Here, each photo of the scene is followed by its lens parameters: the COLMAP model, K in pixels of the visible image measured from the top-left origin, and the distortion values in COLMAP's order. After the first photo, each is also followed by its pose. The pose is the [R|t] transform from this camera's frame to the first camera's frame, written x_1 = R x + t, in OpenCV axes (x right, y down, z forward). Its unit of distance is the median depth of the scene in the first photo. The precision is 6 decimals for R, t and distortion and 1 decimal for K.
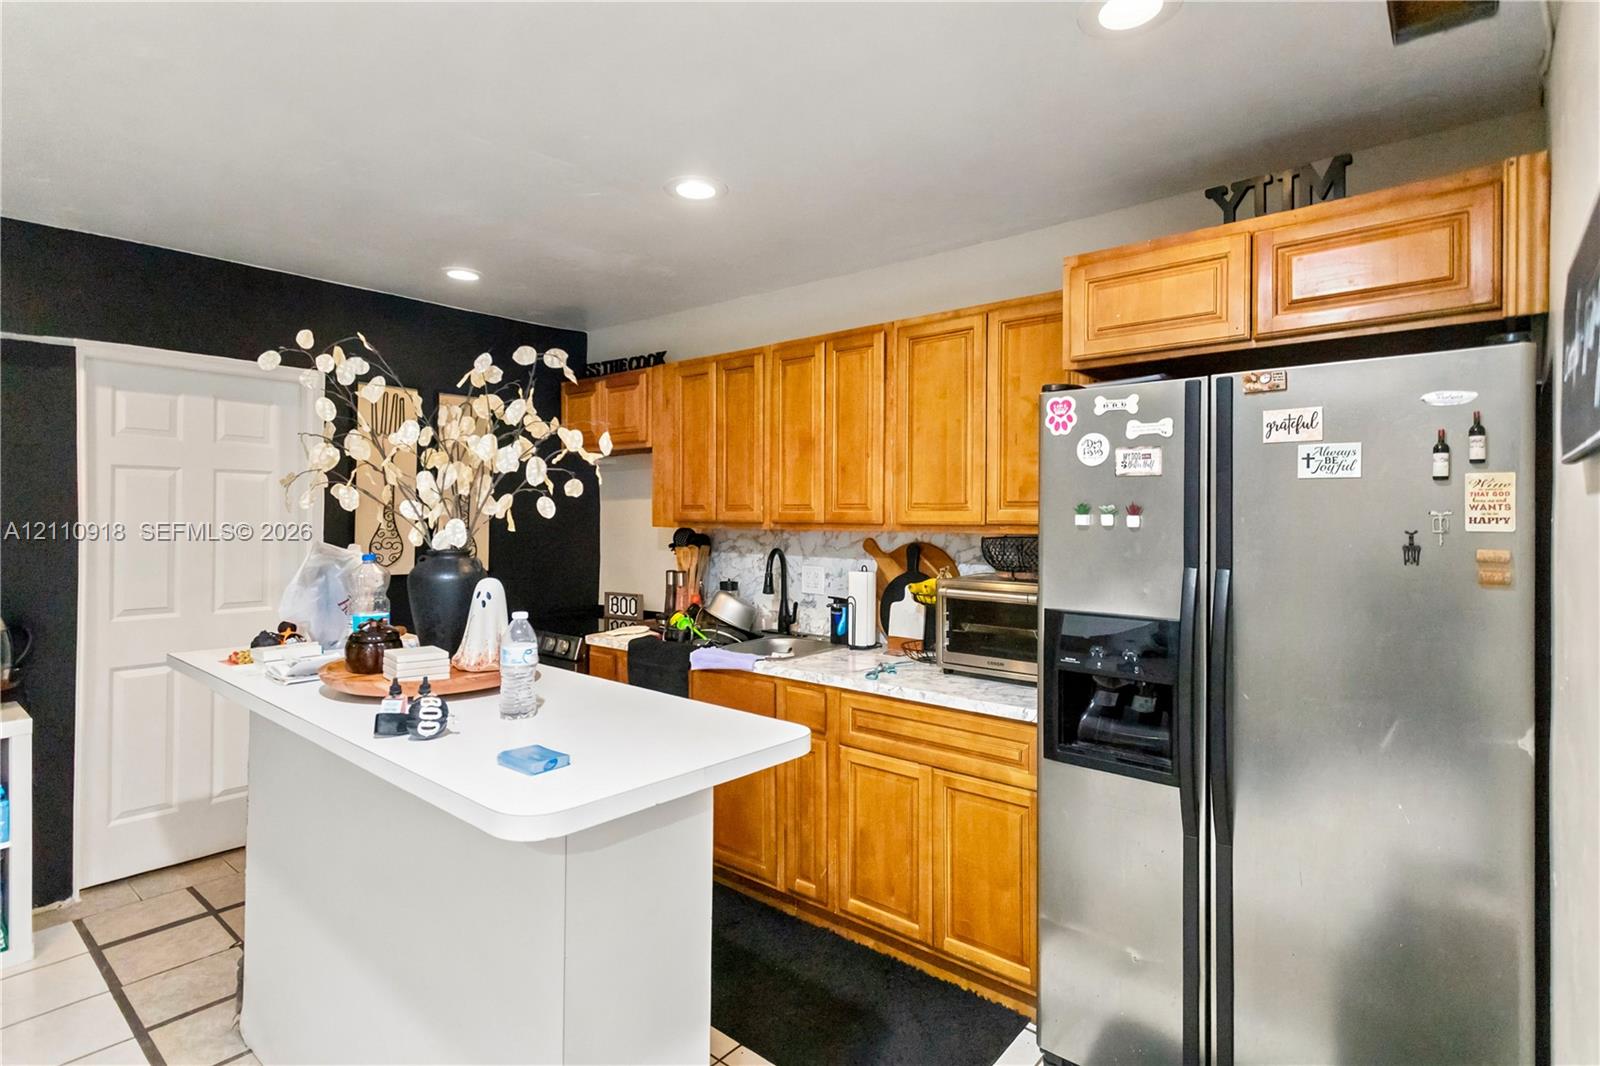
lens RADIAL K [[801.0, 0, 799.2], [0, 801.0, 514.5], [0, 0, 1]] dist [0.008565, 0.000573]
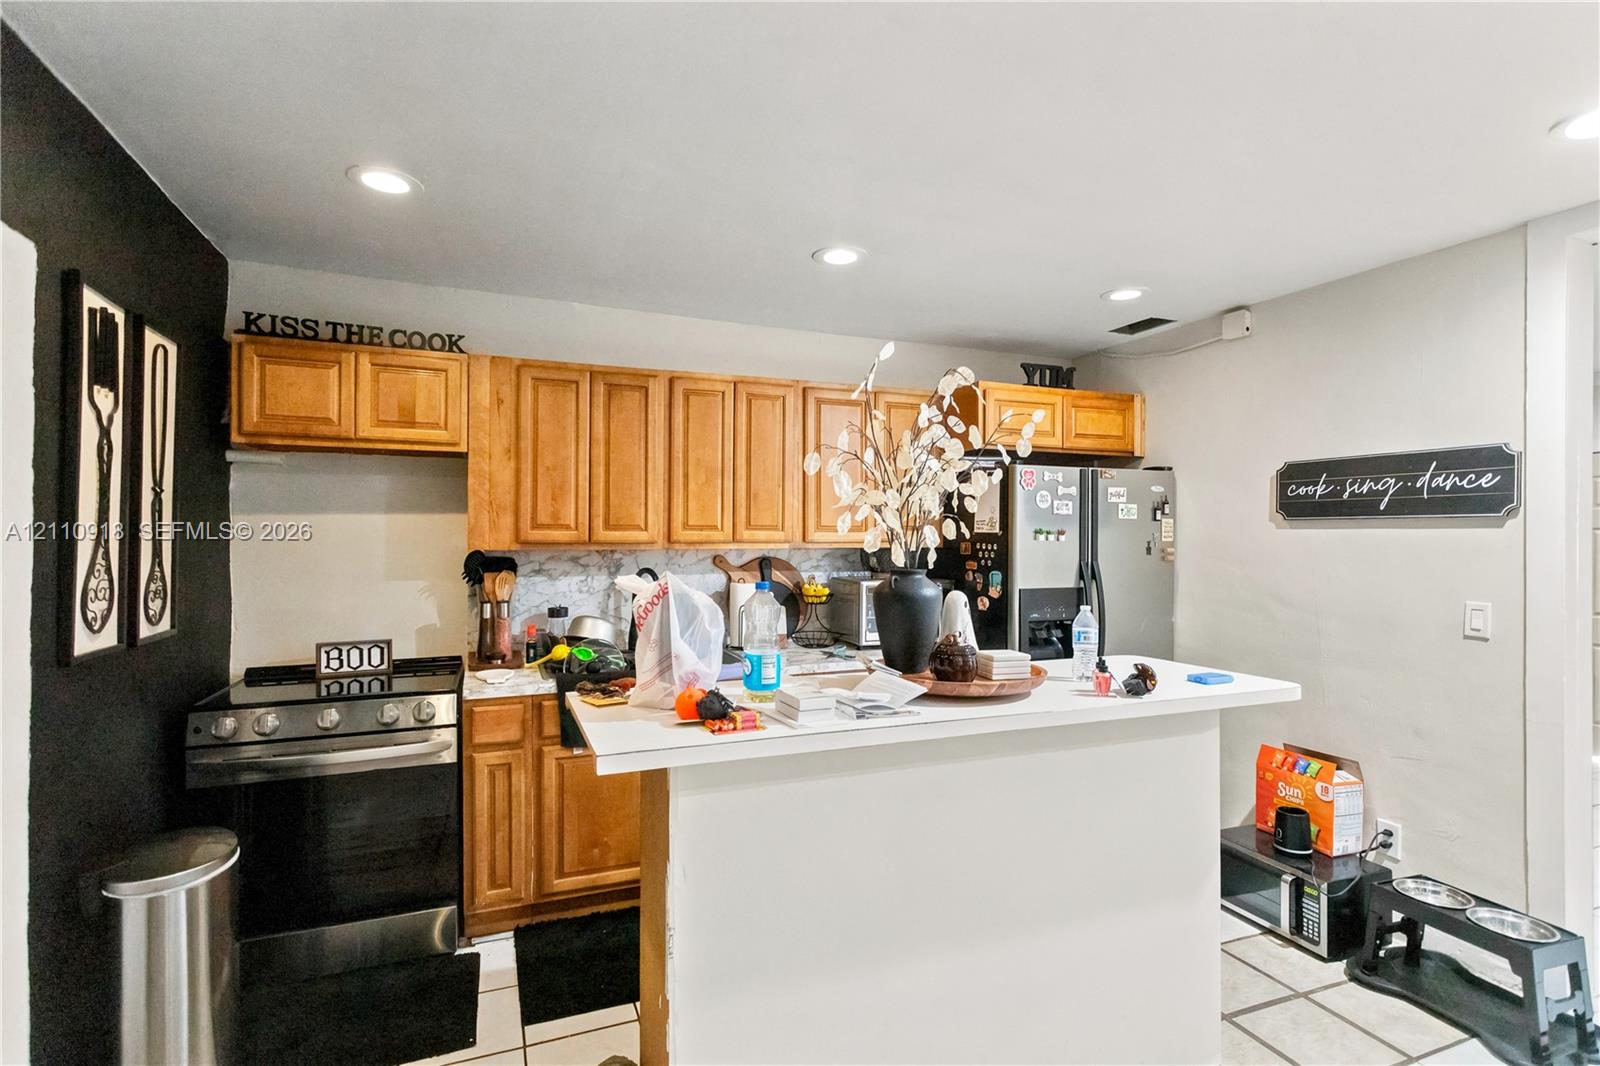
lens RADIAL K [[773.7, 0, 794.1], [0, 773.7, 538.8], [0, 0, 1]] dist [0.003603, 0.000439]
pose [[0.463888, -0.007111, 0.885865, -0.971961], [-0.000332, 0.999966, 0.008201, -0.003442], [-0.885894, -0.004098, 0.463870, 0.451406]]
